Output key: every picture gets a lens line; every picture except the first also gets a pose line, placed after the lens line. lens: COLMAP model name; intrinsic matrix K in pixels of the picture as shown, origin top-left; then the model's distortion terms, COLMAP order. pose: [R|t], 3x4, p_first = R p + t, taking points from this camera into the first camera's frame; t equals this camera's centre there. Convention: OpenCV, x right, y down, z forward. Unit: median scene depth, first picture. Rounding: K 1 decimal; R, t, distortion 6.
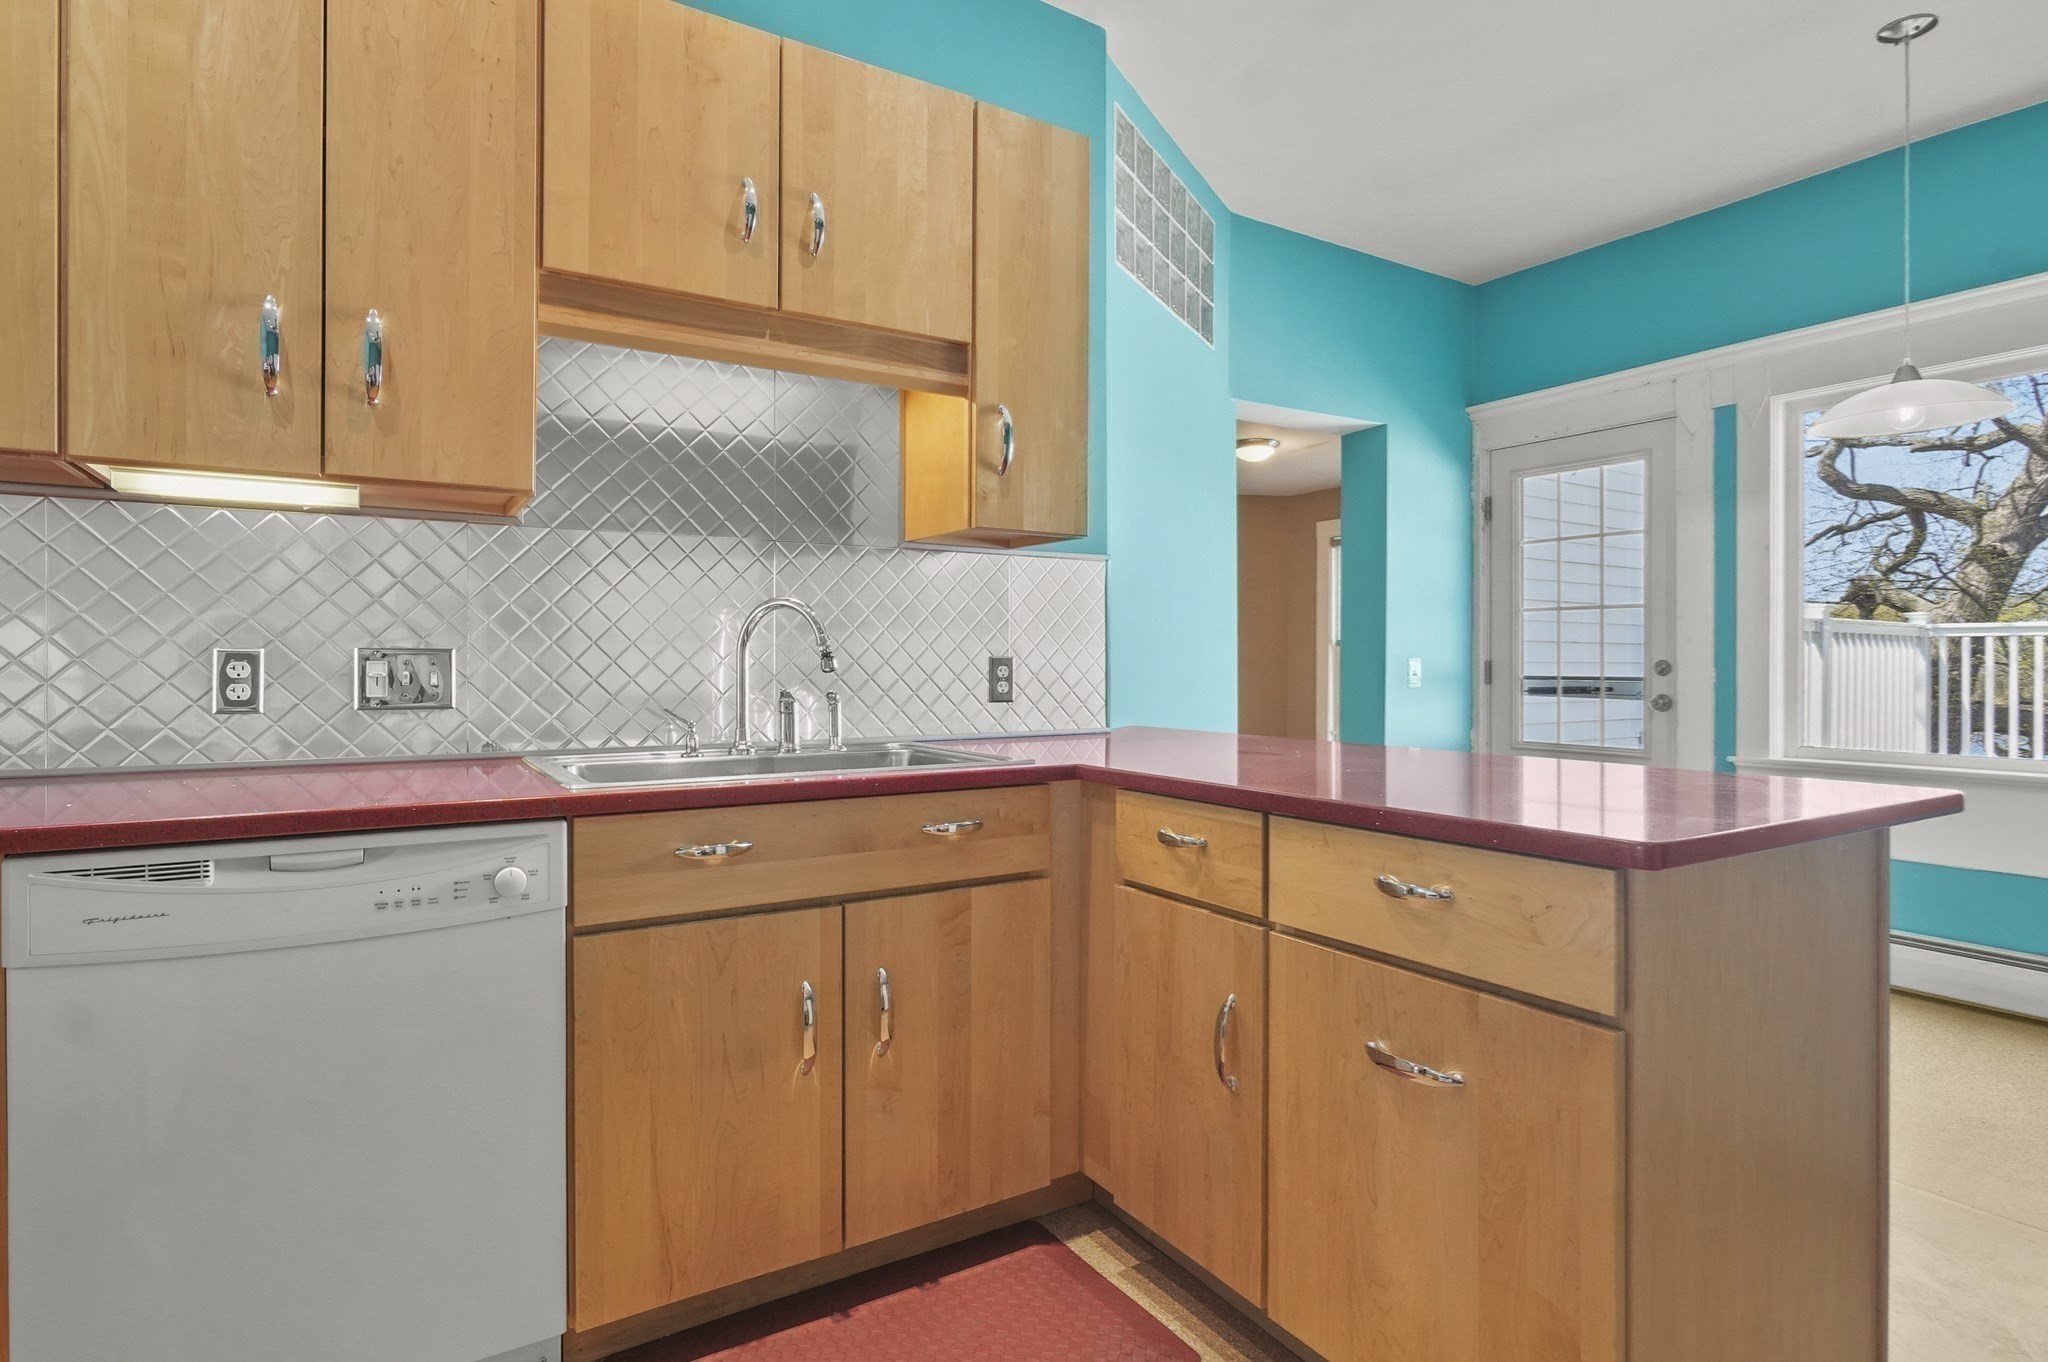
lens RADIAL K [[1063.2, 0, 1022.0], [0, 1063.2, 661.2], [0, 0, 1]] dist [-0.031656, 0.015367]
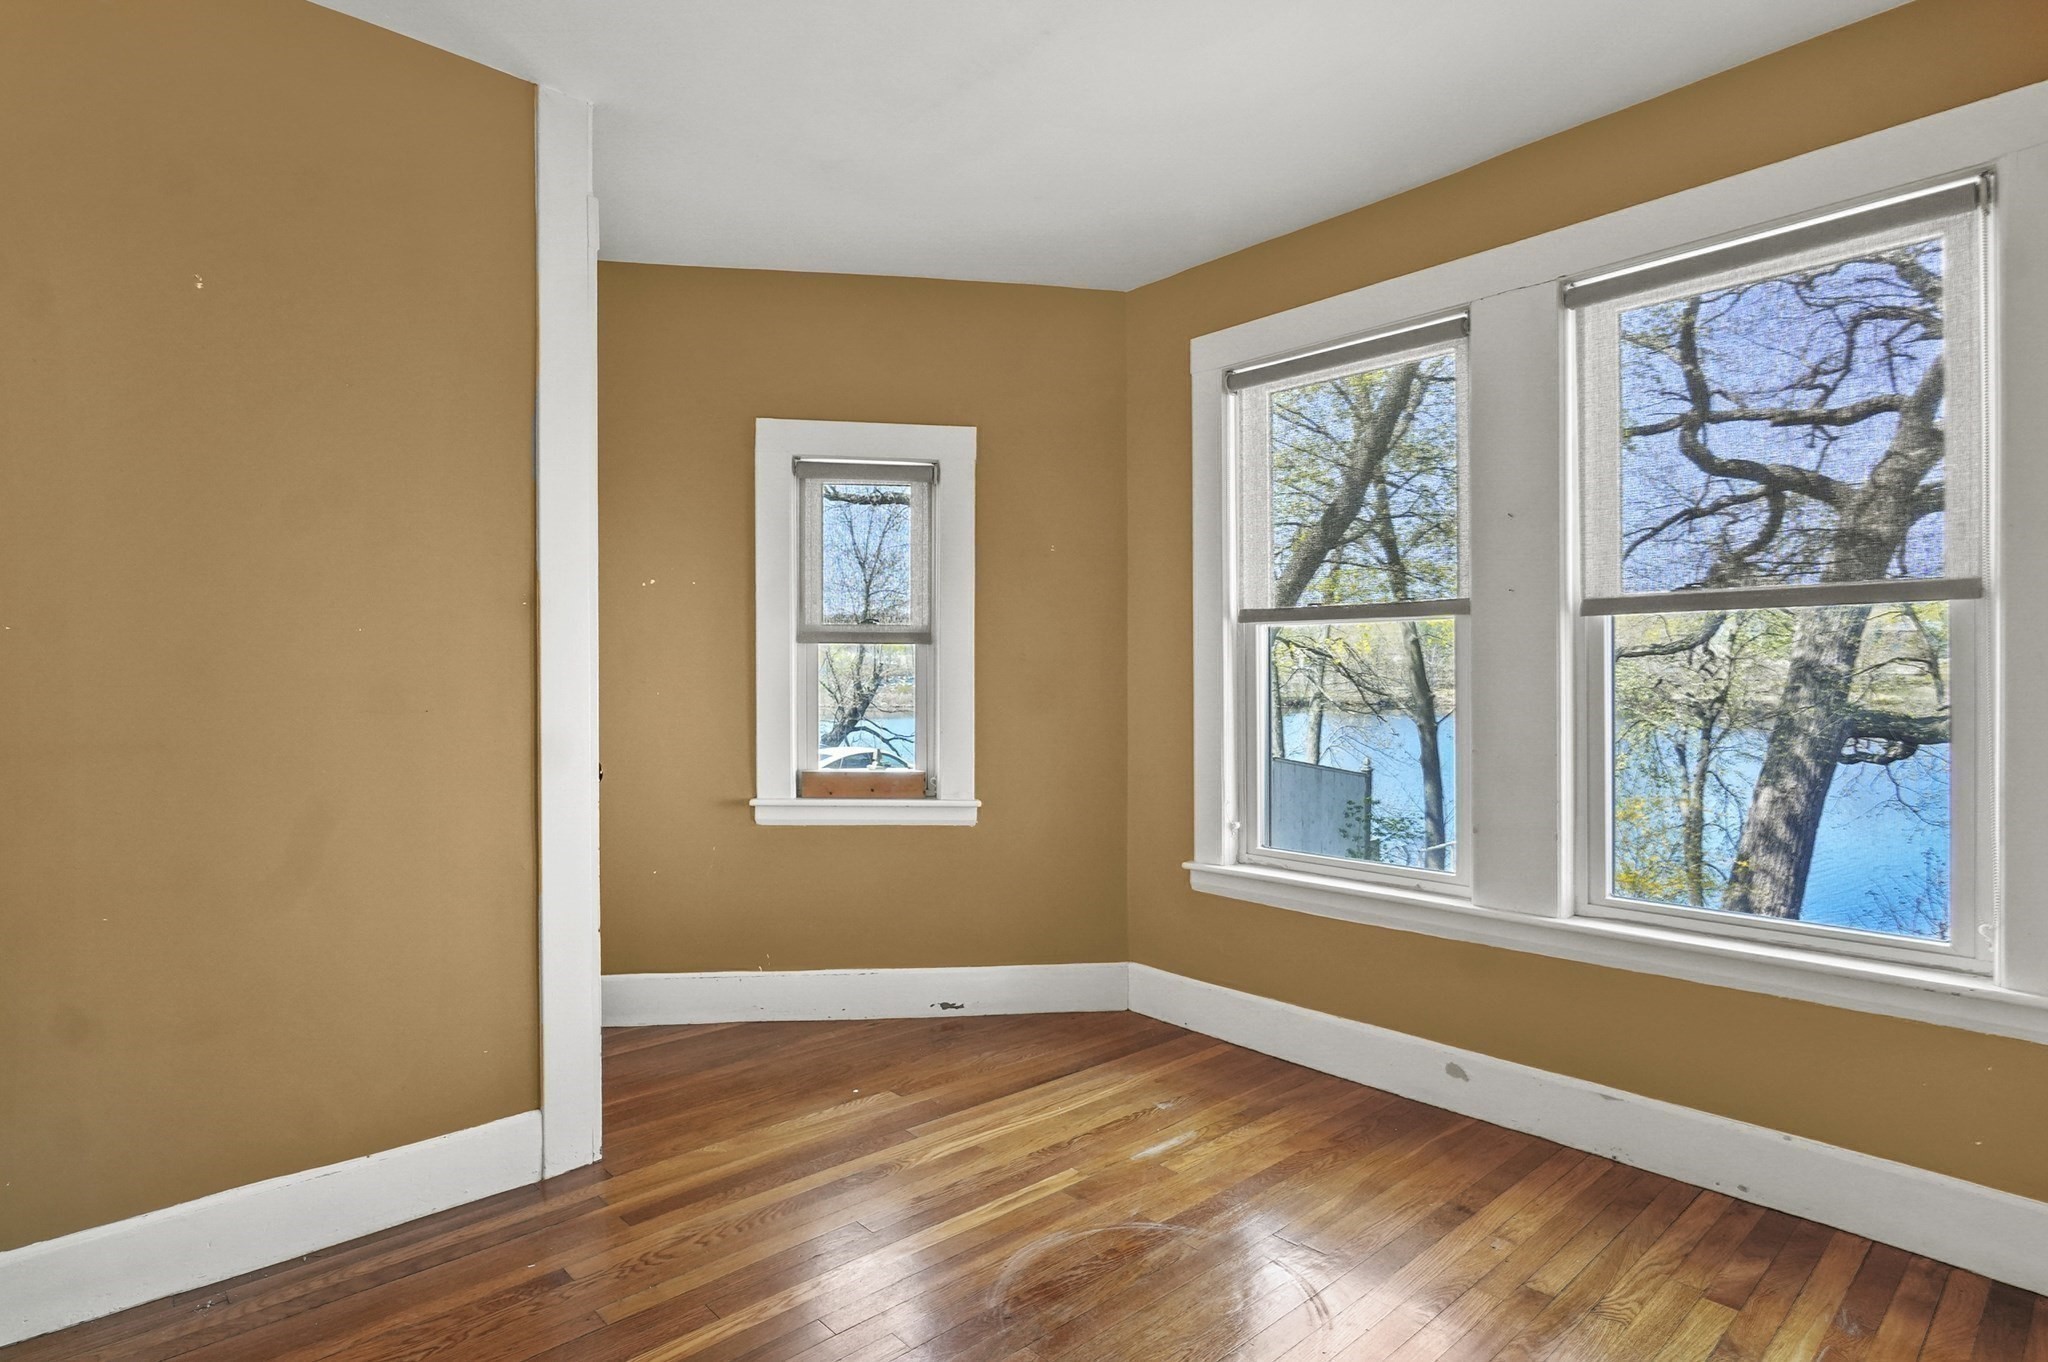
lens RADIAL K [[1063.2, 0, 1022.0], [0, 1063.2, 661.2], [0, 0, 1]] dist [-0.031656, 0.015367]
pose [[0.985458, -0.012363, 0.169468, 0.046414], [0.014363, 0.999841, -0.010582, 0.005401], [-0.169310, 0.012863, 0.985479, 0.208258]]
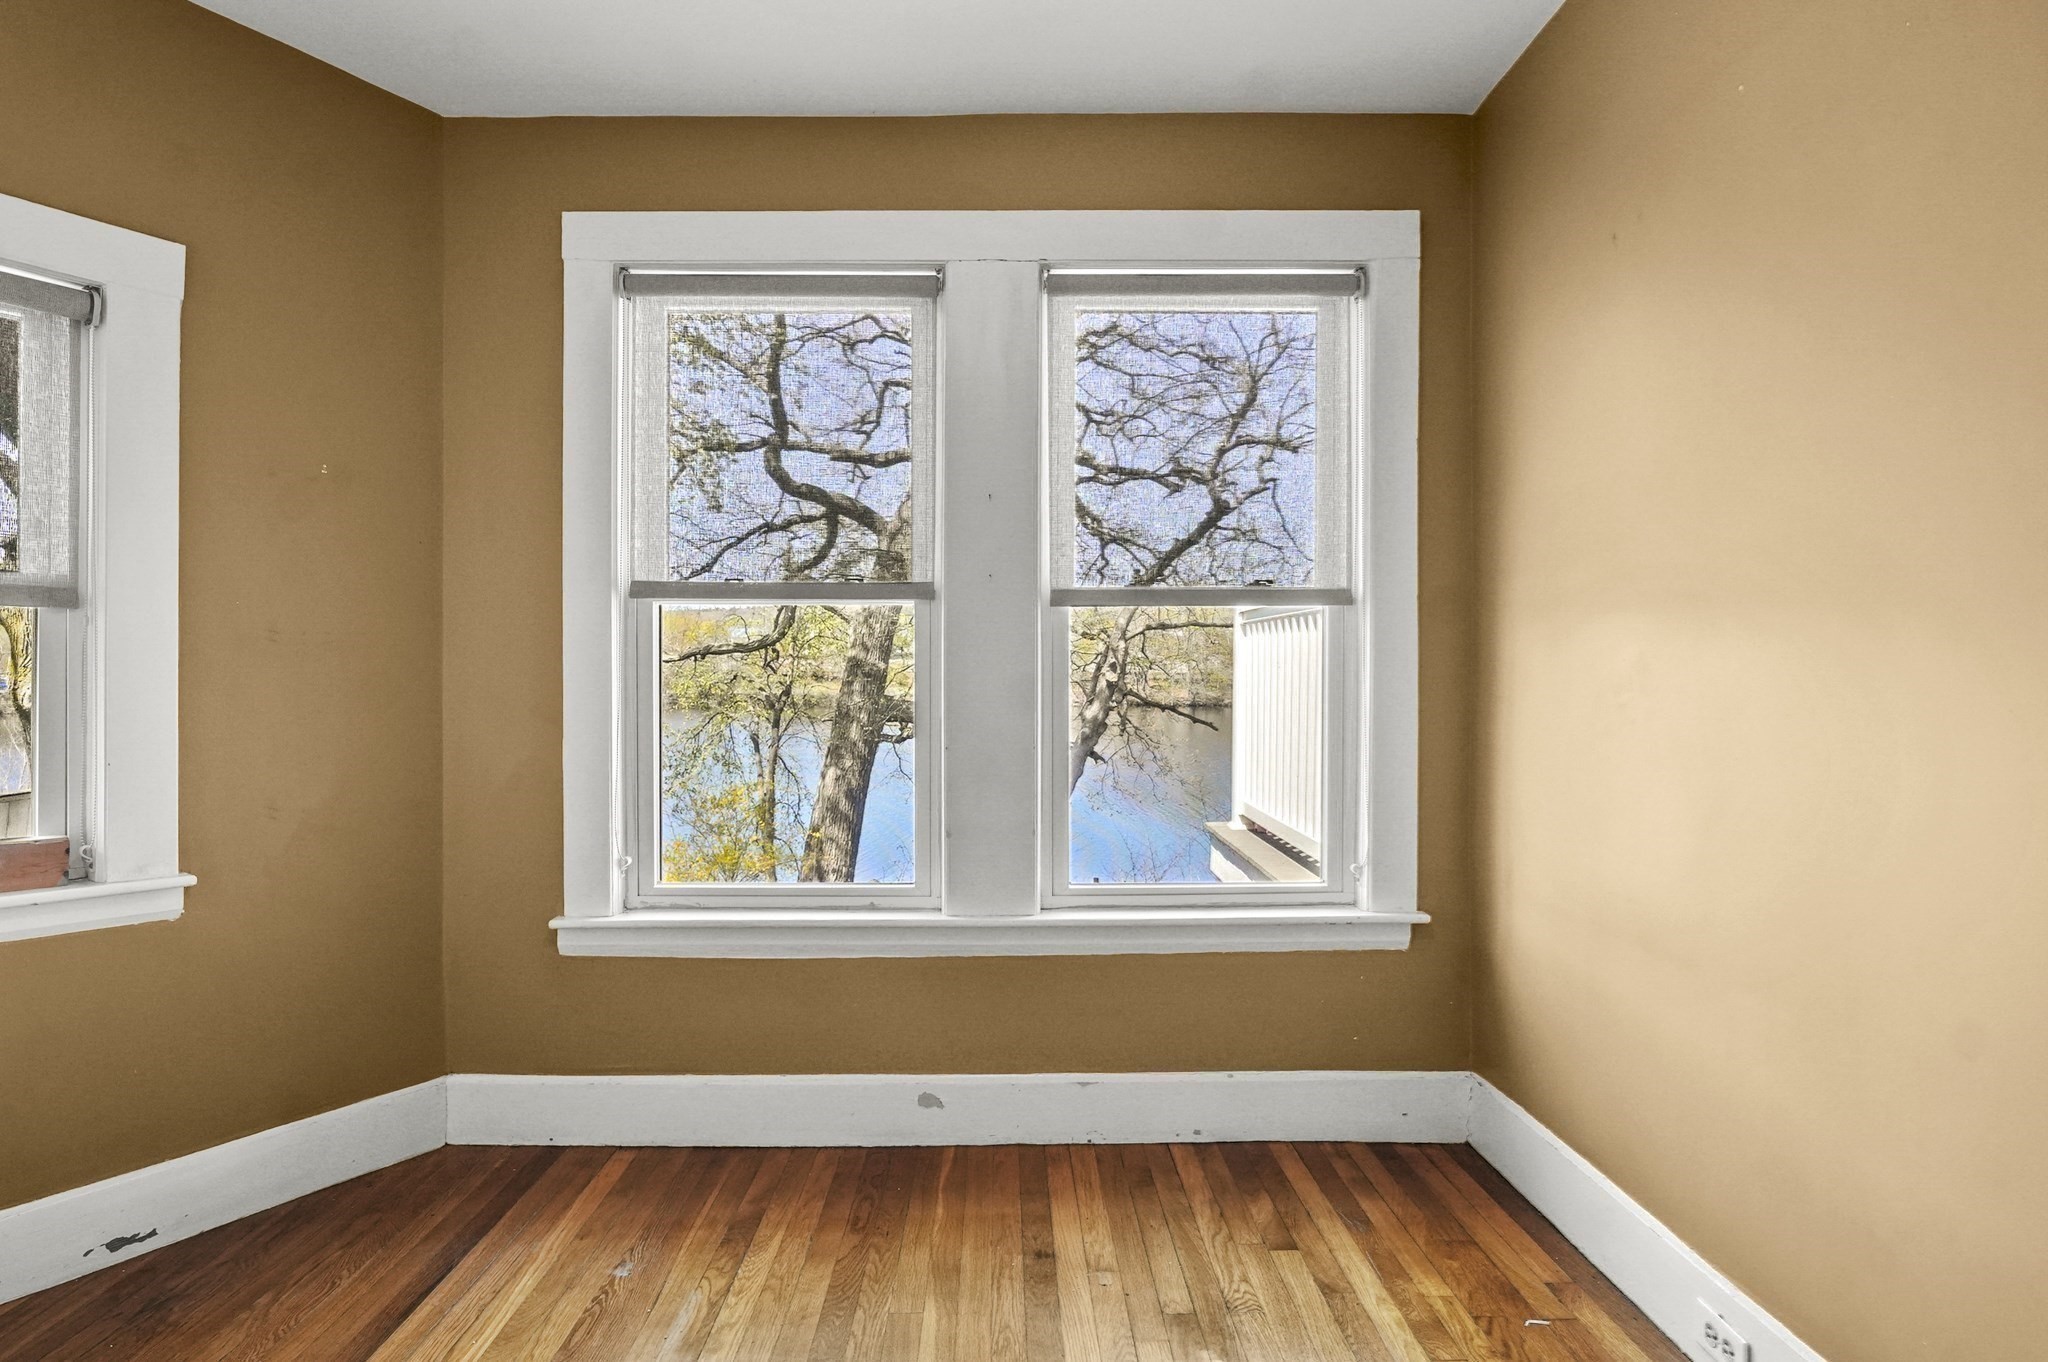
lens RADIAL K [[1063.2, 0, 1022.0], [0, 1063.2, 661.2], [0, 0, 1]] dist [-0.031656, 0.015367]
pose [[0.523687, -0.005544, 0.851893, 0.023257], [0.007296, 0.999971, 0.002023, 0.005884], [-0.851879, 0.005155, 0.523713, 0.260949]]
